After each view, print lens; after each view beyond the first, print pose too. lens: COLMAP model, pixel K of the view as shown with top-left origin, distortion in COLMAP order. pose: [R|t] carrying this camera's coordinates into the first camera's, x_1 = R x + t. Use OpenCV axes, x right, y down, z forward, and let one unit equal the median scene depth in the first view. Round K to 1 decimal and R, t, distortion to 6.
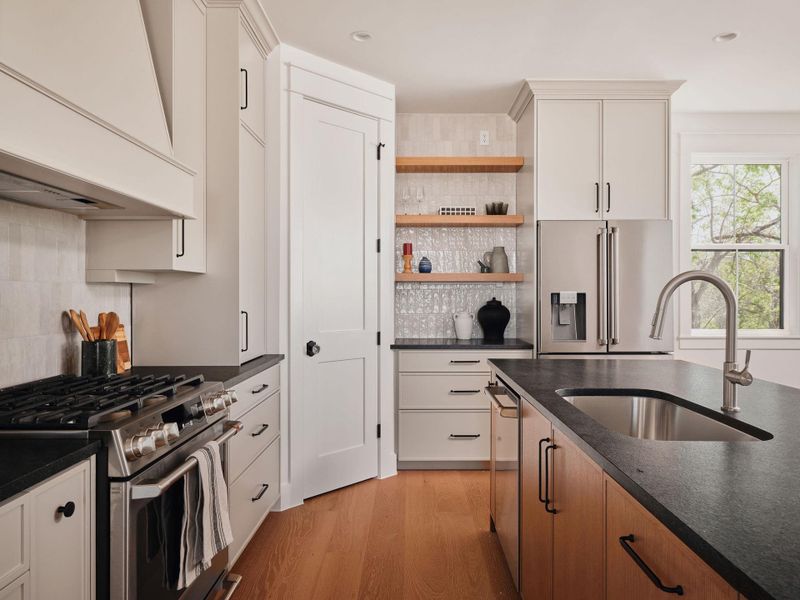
lens RADIAL K [[555.2, 0, 411.6], [0, 555.2, 294.6], [0, 0, 1]] dist [-0.000368, 0.000624]
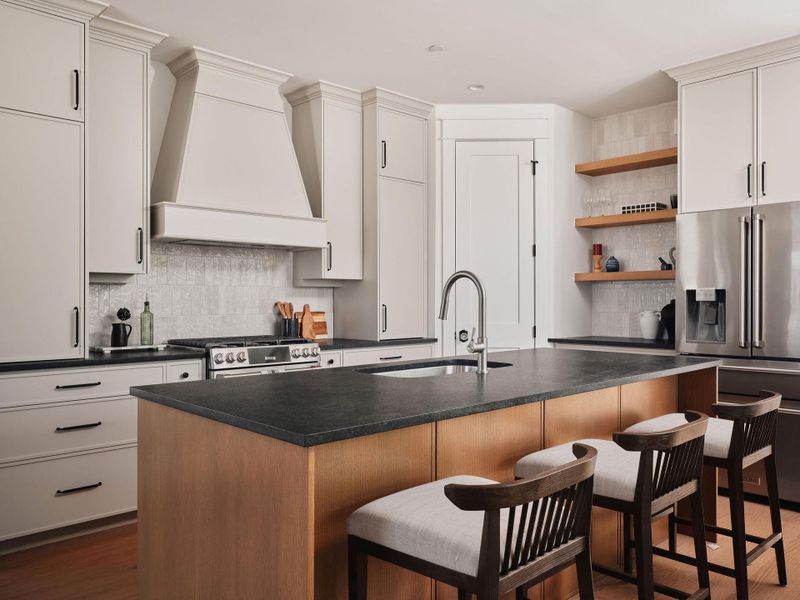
lens RADIAL K [[632.0, 0, 400.0], [0, 632.0, 300.0], [0, 0, 1]] dist [-0.002092, 0.000845]
pose [[0.688262, -0.001686, -0.725460, 0.679727], [0.002091, 0.999998, -0.000341, 0.013265], [0.725459, -0.001283, 0.688264, -0.090981]]
